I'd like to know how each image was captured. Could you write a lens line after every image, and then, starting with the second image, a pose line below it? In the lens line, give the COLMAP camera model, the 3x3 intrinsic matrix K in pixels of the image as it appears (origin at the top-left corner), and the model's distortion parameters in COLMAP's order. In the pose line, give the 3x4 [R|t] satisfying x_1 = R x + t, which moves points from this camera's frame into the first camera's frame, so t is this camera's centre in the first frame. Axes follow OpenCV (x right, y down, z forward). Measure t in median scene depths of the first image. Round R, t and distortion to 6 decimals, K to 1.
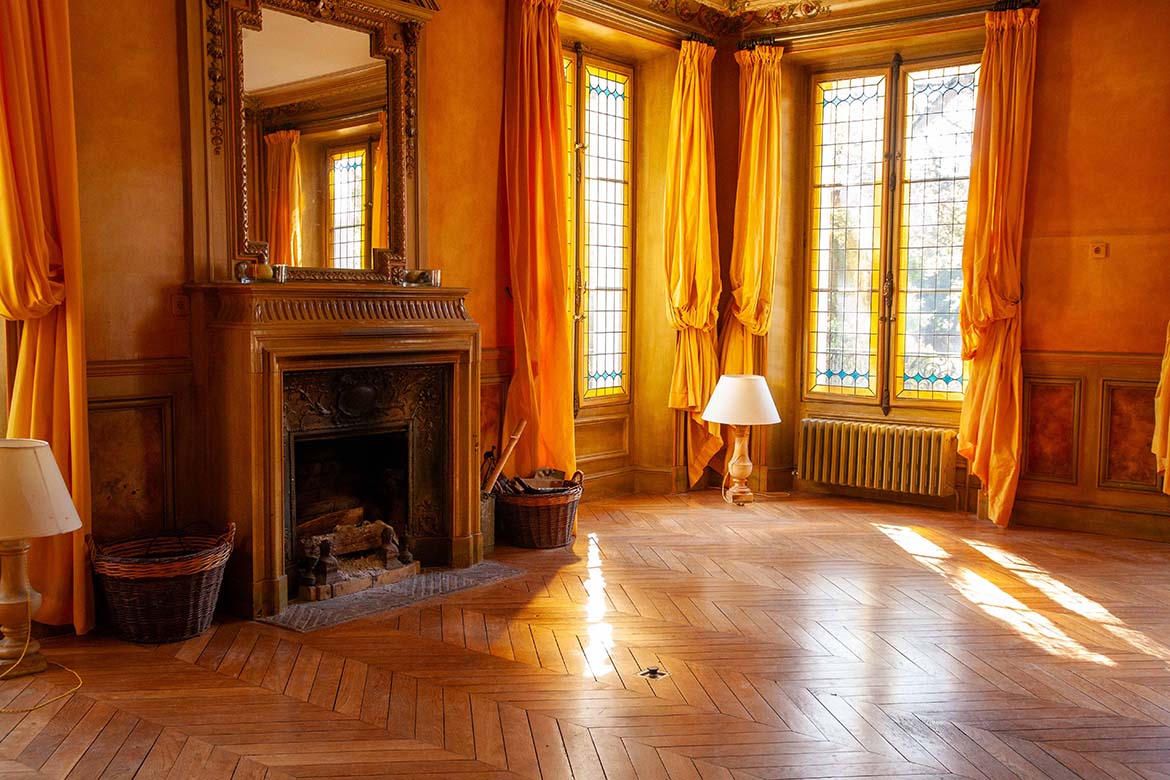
lens RADIAL K [[1164.4, 0, 572.6], [0, 1164.4, 402.1], [0, 0, 1]] dist [-0.015765, 0.142865]
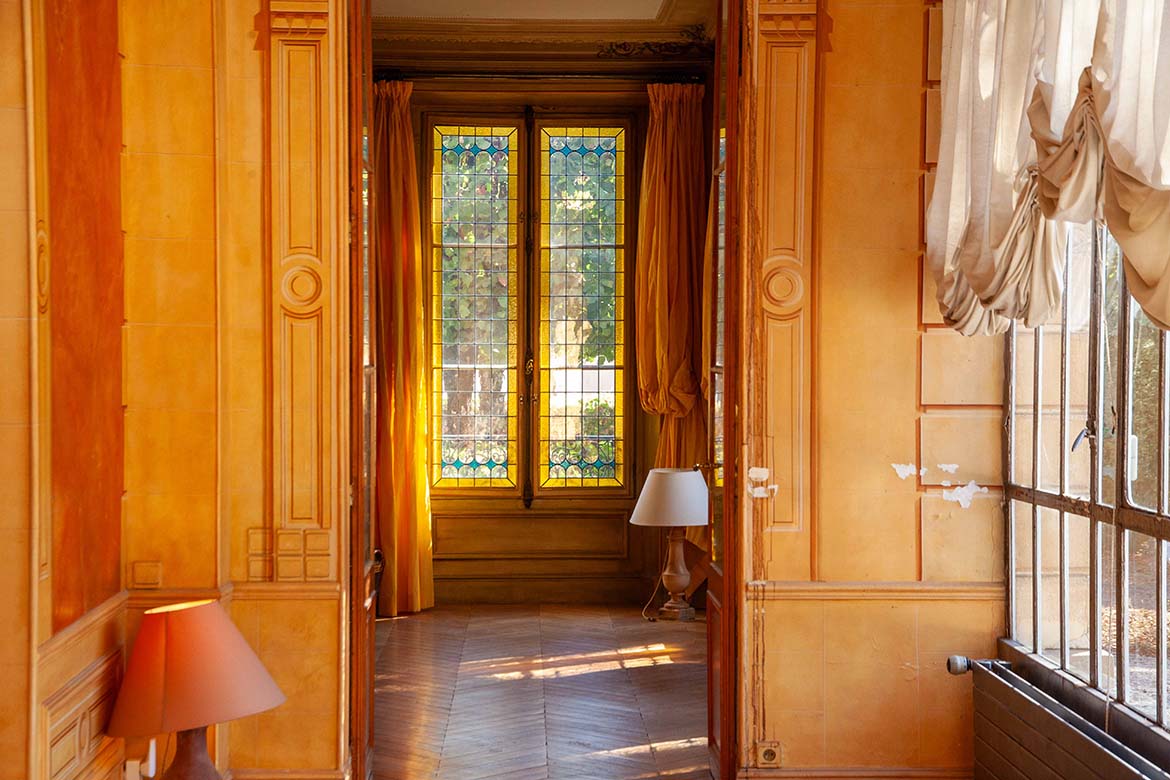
lens RADIAL K [[2260.2, 0, 589.5], [0, 2260.2, 394.6], [0, 0, 1]] dist [0.340413, -0.100309]
pose [[0.641246, 0.013514, -0.767217, 2.334248], [-0.062712, 0.997423, -0.034847, -0.027511], [0.764769, 0.070459, 0.640441, -0.187133]]
